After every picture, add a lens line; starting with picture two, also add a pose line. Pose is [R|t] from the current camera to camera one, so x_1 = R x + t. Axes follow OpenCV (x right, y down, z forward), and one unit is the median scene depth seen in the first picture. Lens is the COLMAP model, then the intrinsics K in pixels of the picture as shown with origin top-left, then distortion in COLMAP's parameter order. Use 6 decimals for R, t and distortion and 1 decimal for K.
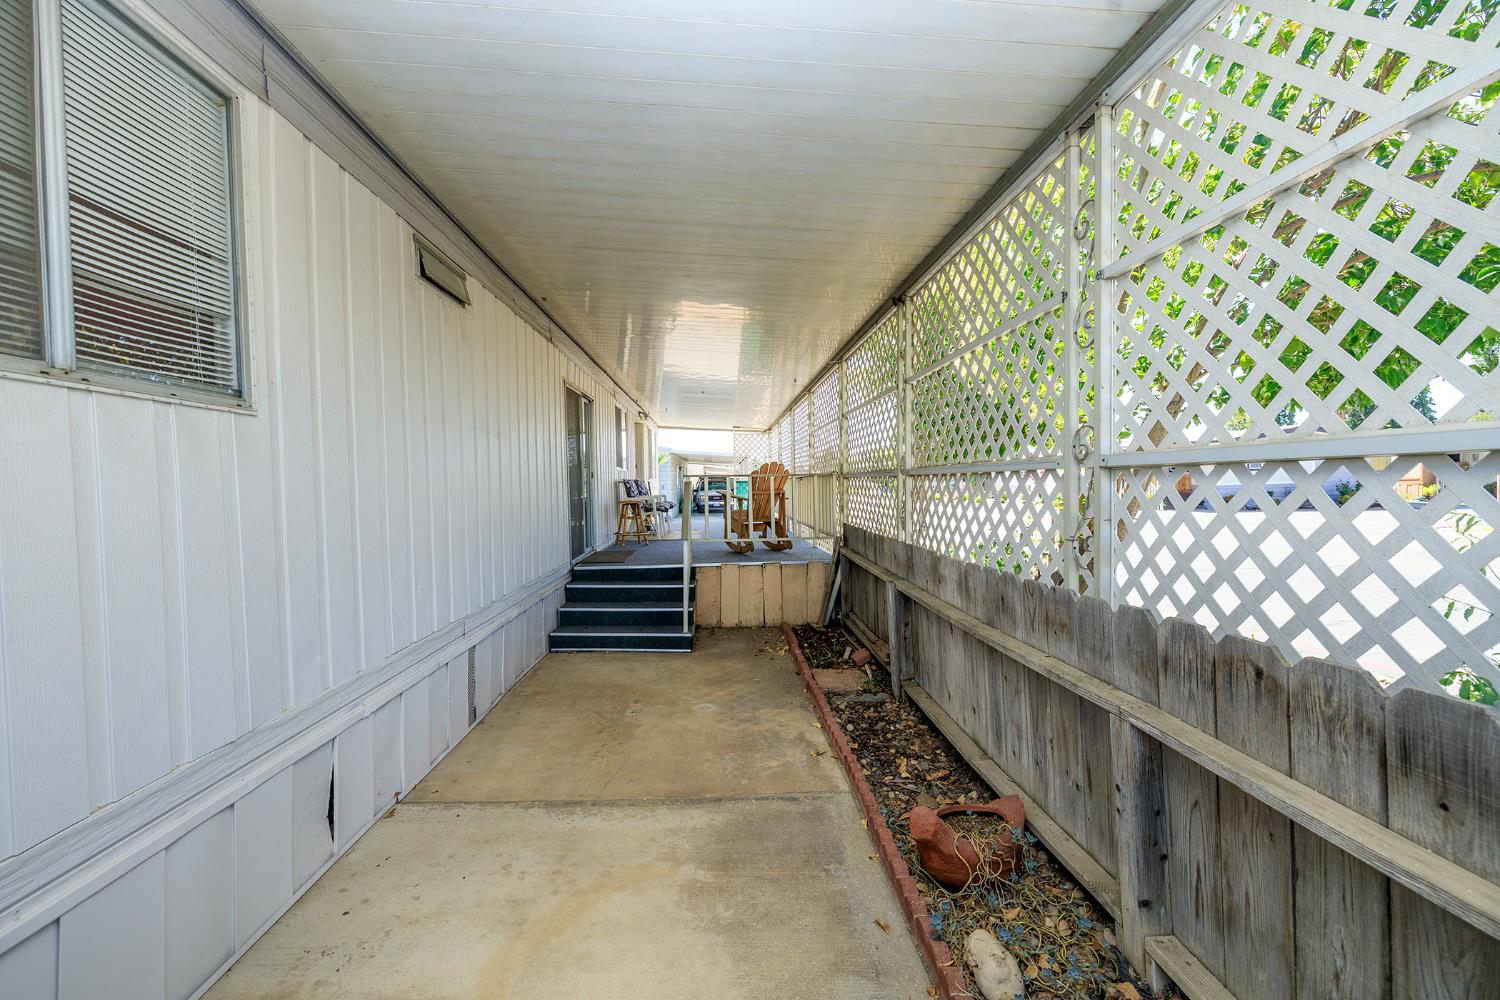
lens RADIAL K [[625.4, 0, 742.9], [0, 625.4, 492.4], [0, 0, 1]] dist [0.009651, -0.000093]
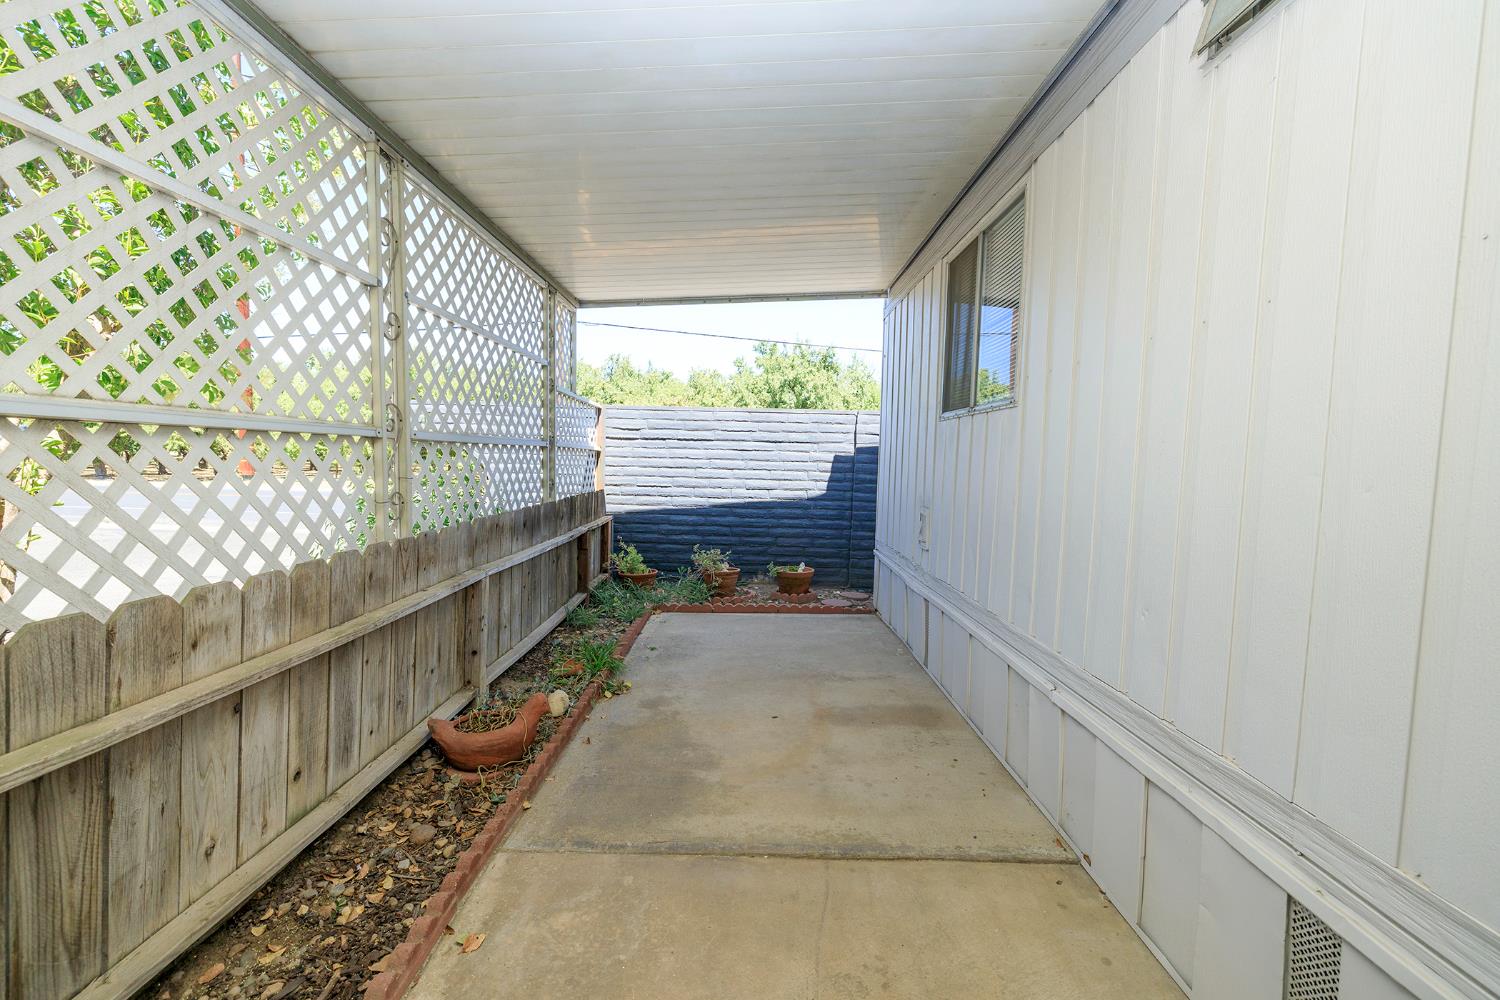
lens RADIAL K [[625.4, 0, 742.9], [0, 625.4, 492.4], [0, 0, 1]] dist [0.009651, -0.000093]
pose [[-0.998384, -0.012394, 0.055466, -0.196704], [-0.008789, 0.997862, 0.064770, -0.014477], [-0.056150, 0.064178, -0.996358, 2.078594]]
